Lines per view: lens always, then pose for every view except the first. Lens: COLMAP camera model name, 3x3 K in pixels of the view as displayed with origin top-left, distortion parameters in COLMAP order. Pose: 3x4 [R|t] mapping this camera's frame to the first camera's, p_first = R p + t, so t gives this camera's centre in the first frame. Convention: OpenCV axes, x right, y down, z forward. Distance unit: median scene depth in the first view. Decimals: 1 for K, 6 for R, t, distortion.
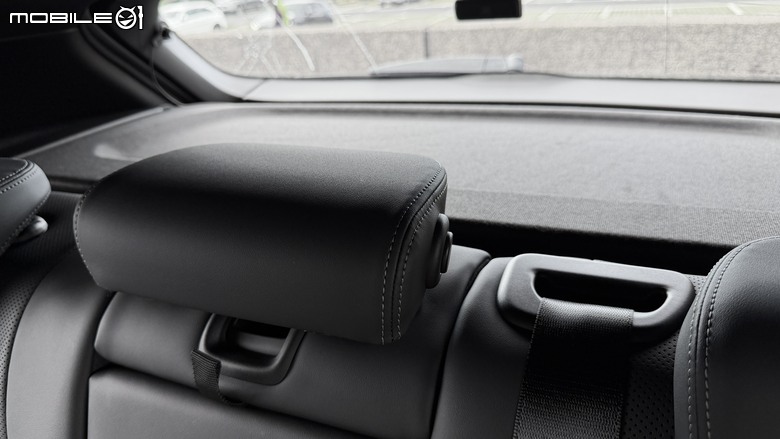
lens RADIAL K [[578.2, 0, 390.0], [0, 578.2, 219.5], [0, 0, 1]] dist [-0.000257, -0.048129]
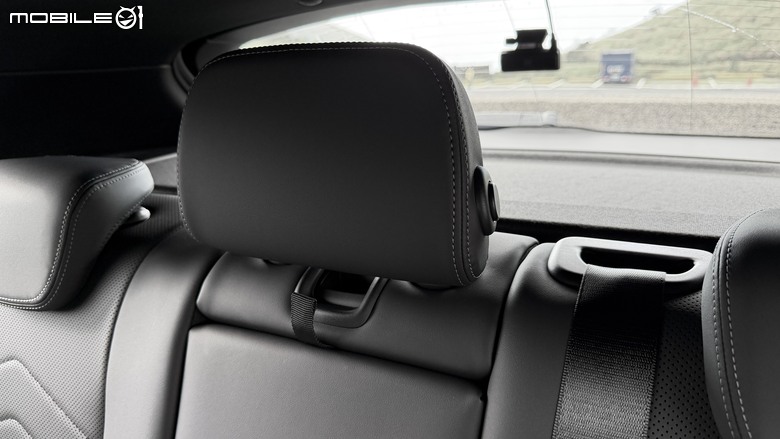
lens RADIAL K [[578.2, 0, 390.0], [0, 578.2, 219.5], [0, 0, 1]] dist [-0.000257, -0.048129]
pose [[0.998313, 0.041372, -0.040737, -0.071760], [-0.046261, 0.990761, -0.127488, 0.162124], [0.035086, 0.129157, 0.991003, -0.148606]]
